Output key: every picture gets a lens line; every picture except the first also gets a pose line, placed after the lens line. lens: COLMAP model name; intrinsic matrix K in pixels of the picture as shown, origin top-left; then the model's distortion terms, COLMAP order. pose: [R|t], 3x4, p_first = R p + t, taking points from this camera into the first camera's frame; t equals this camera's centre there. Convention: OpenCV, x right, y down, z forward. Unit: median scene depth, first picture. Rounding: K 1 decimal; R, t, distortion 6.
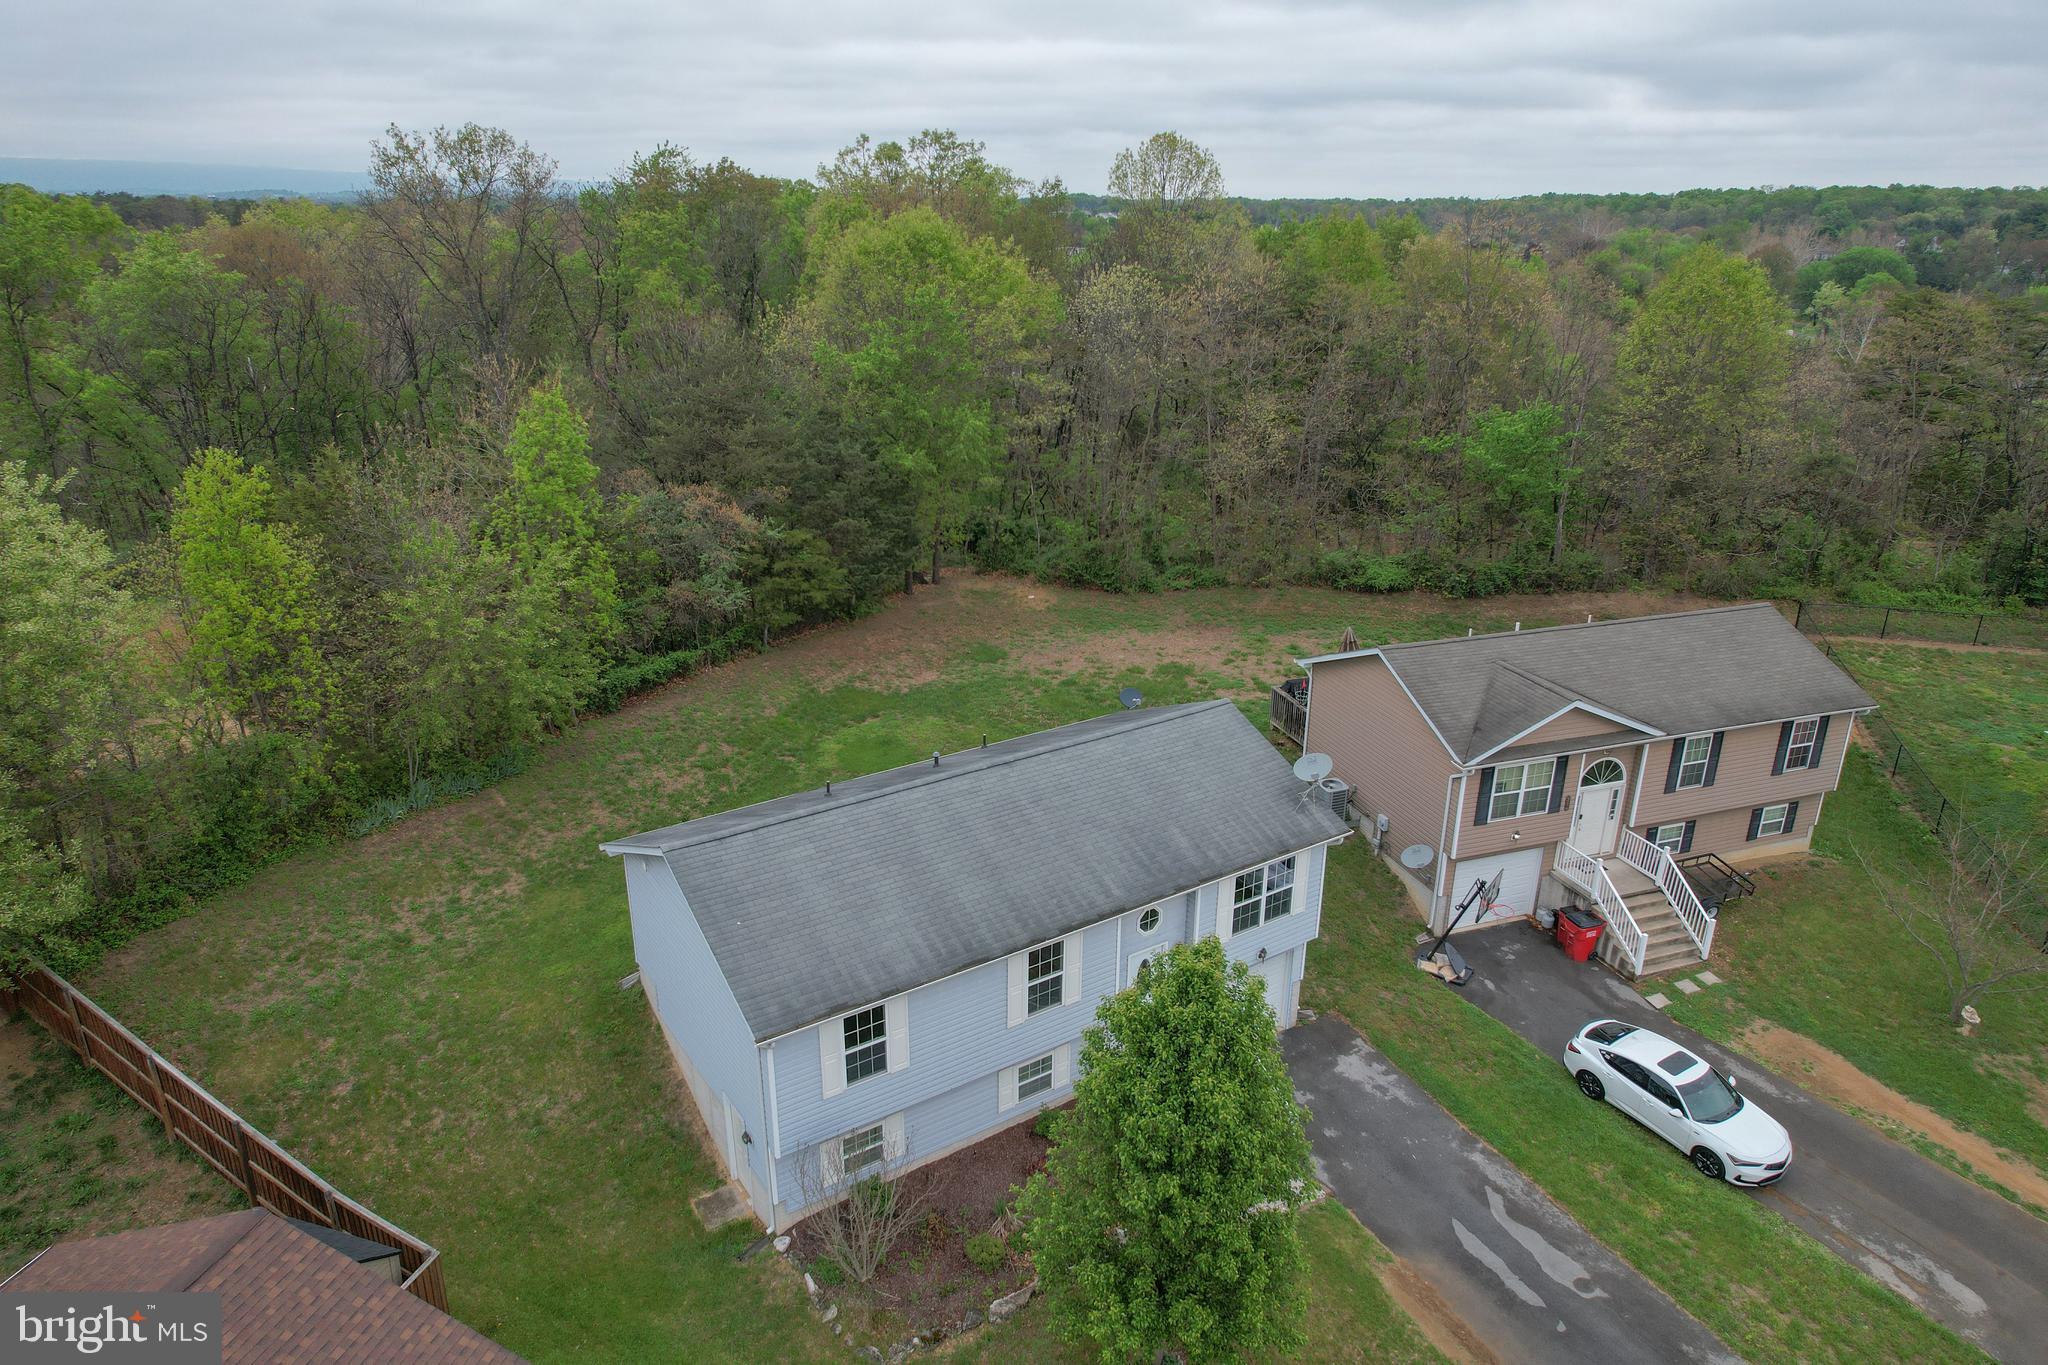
lens RADIAL K [[1305.9, 0, 1029.0], [0, 1305.9, 680.7], [0, 0, 1]] dist [-0.070723, 0.055742]
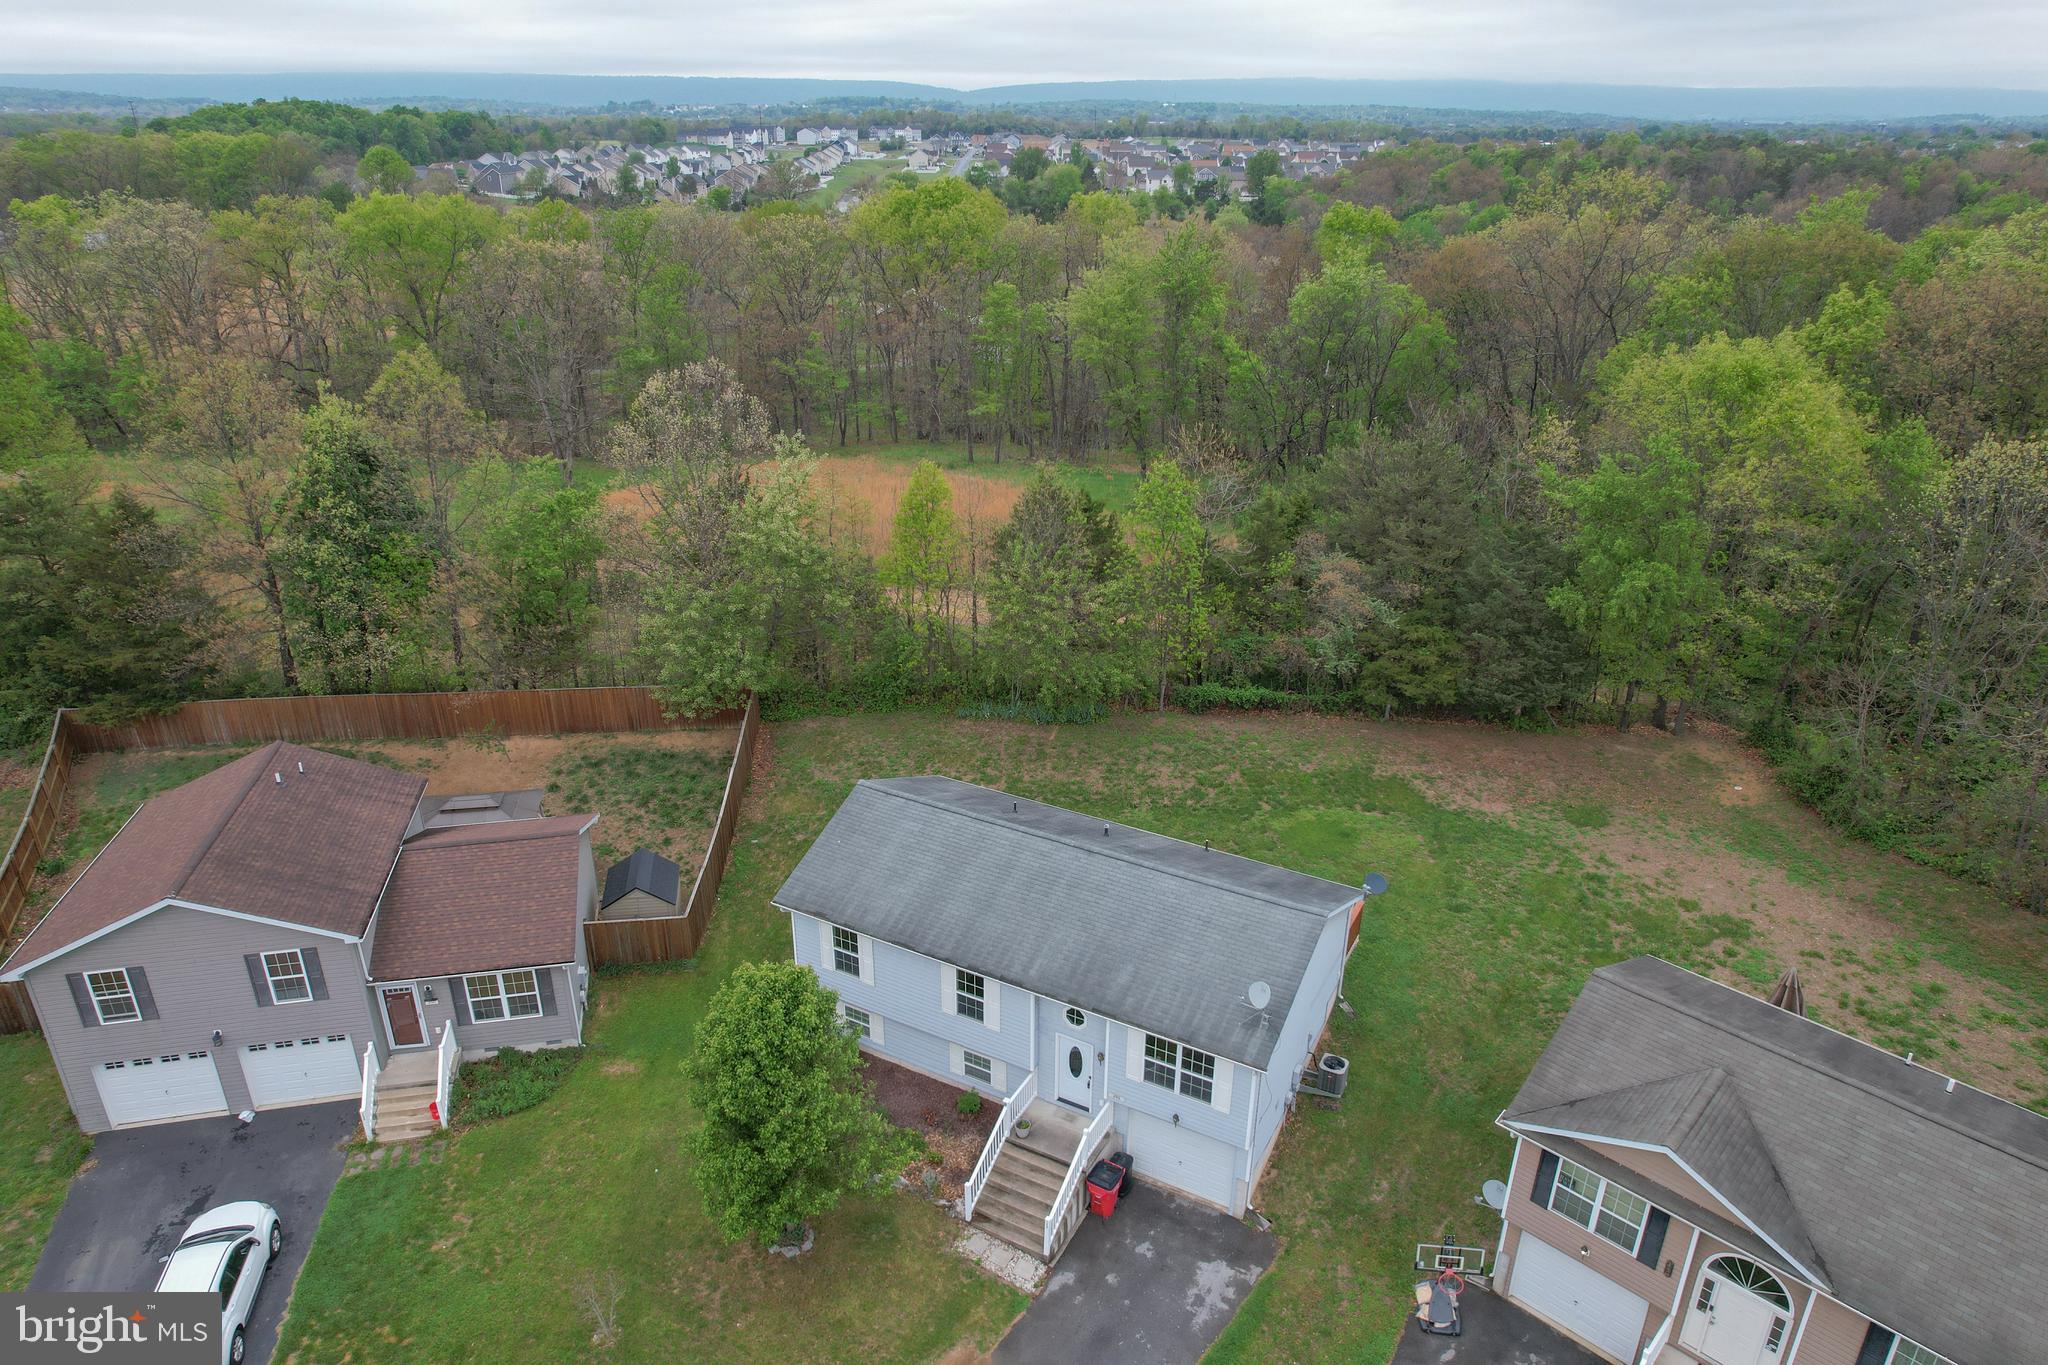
lens RADIAL K [[1305.9, 0, 1028.6], [0, 1305.9, 683.3], [0, 0, 1]] dist [-0.070723, 0.055742]
pose [[0.458158, 0.355337, -0.814756, 0.912913], [-0.312895, 0.922423, 0.226345, -0.347837], [0.831978, 0.151231, 0.533799, 0.268667]]
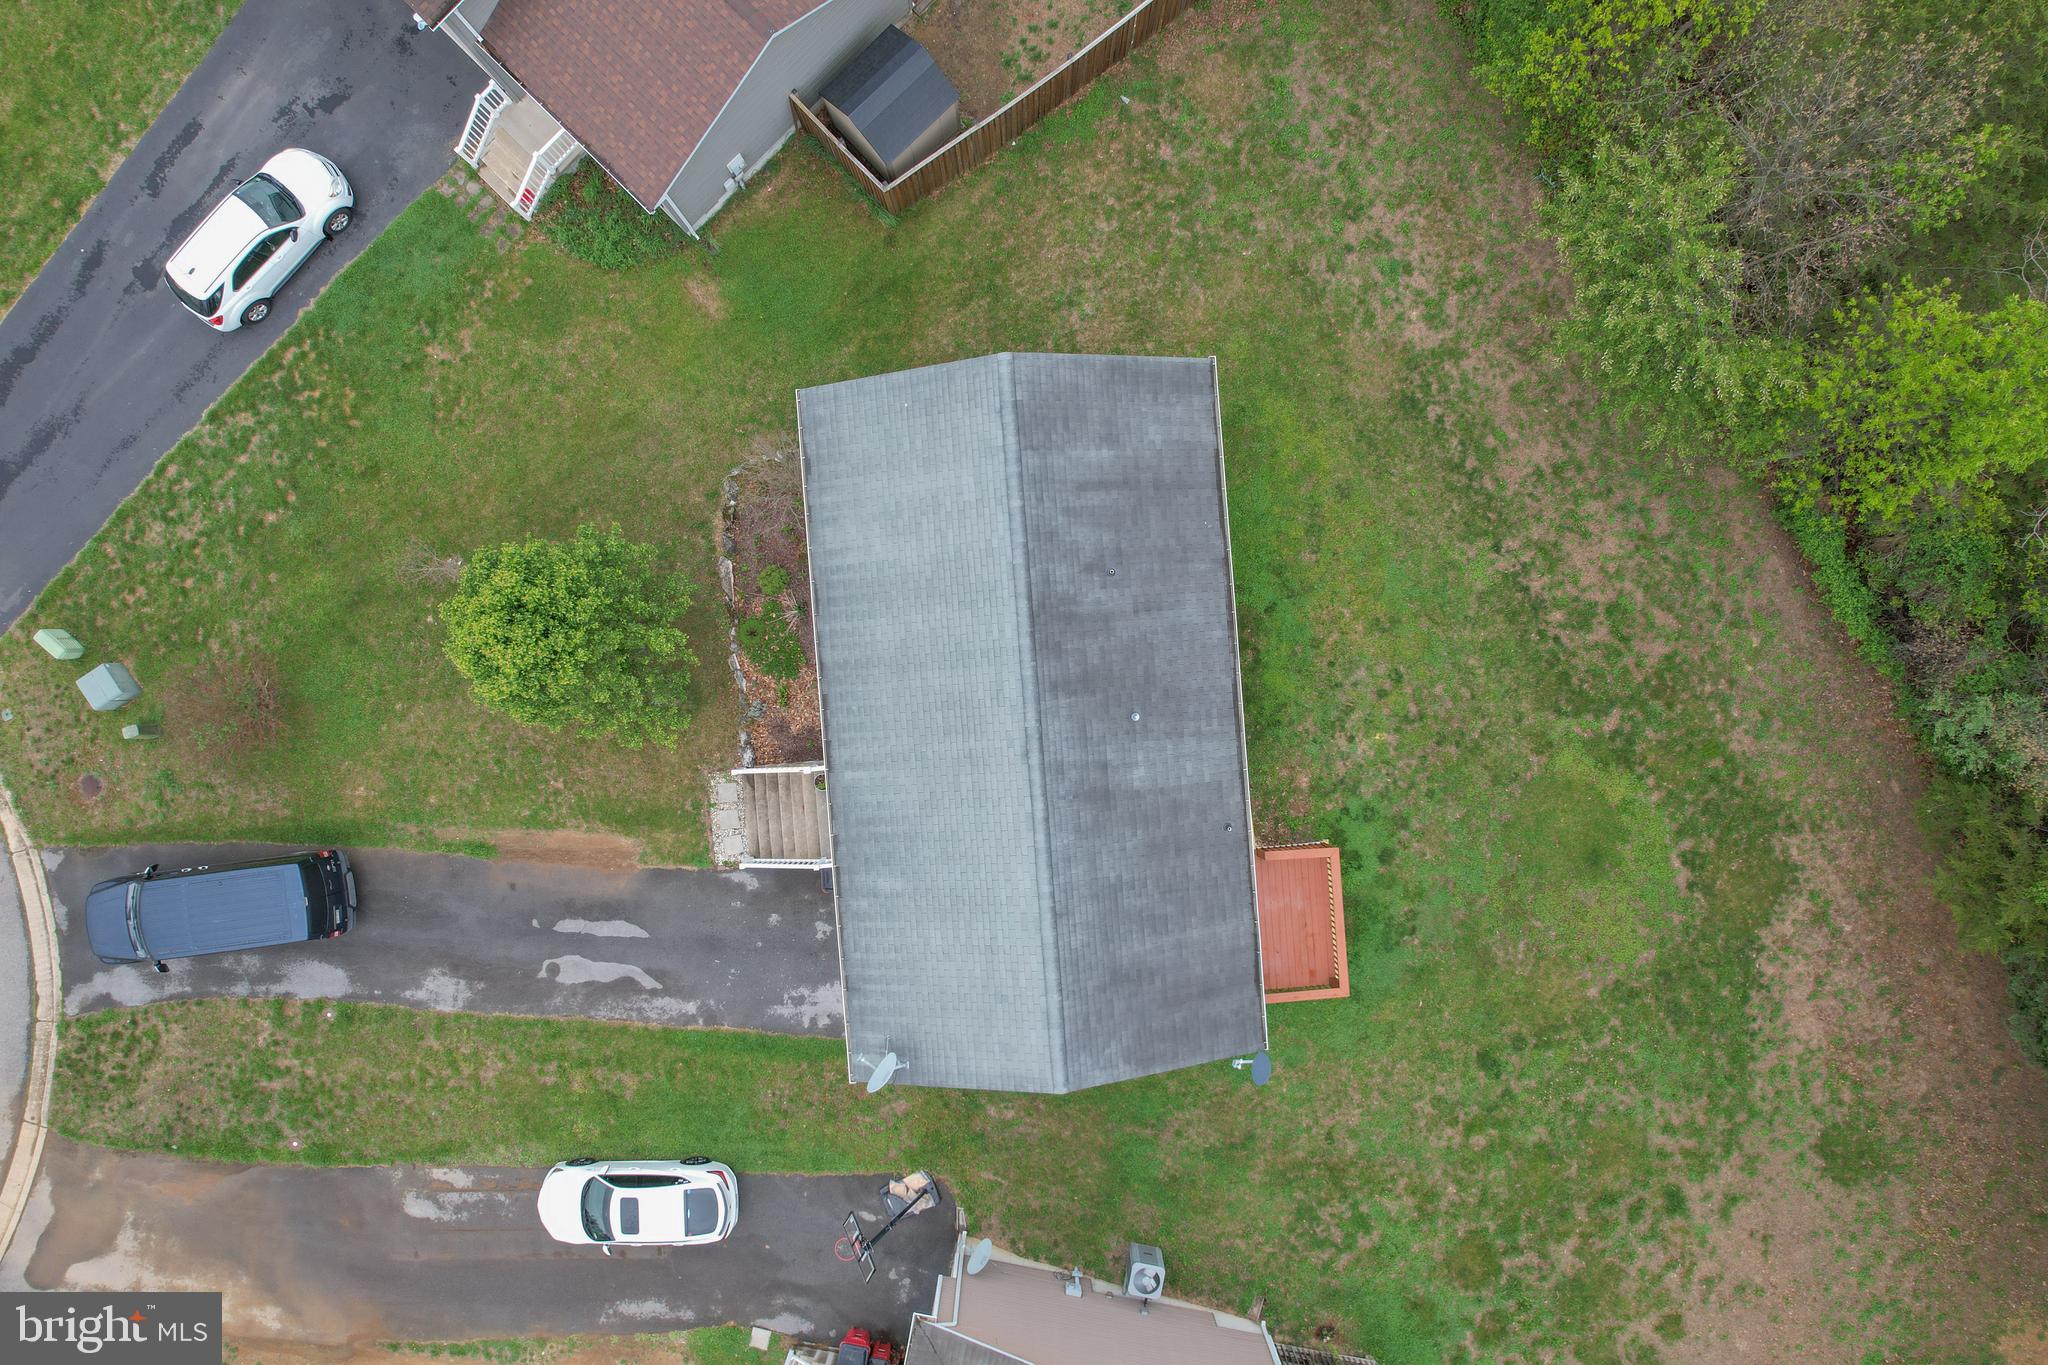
lens RADIAL K [[1305.9, 0, 1030.6], [0, 1305.9, 673.2], [0, 0, 1]] dist [-0.070723, 0.055742]
pose [[-0.493642, 0.869650, -0.005173, -0.062797], [-0.308341, -0.169457, 0.936061, -0.755934], [0.813168, 0.463674, 0.351800, 0.671565]]
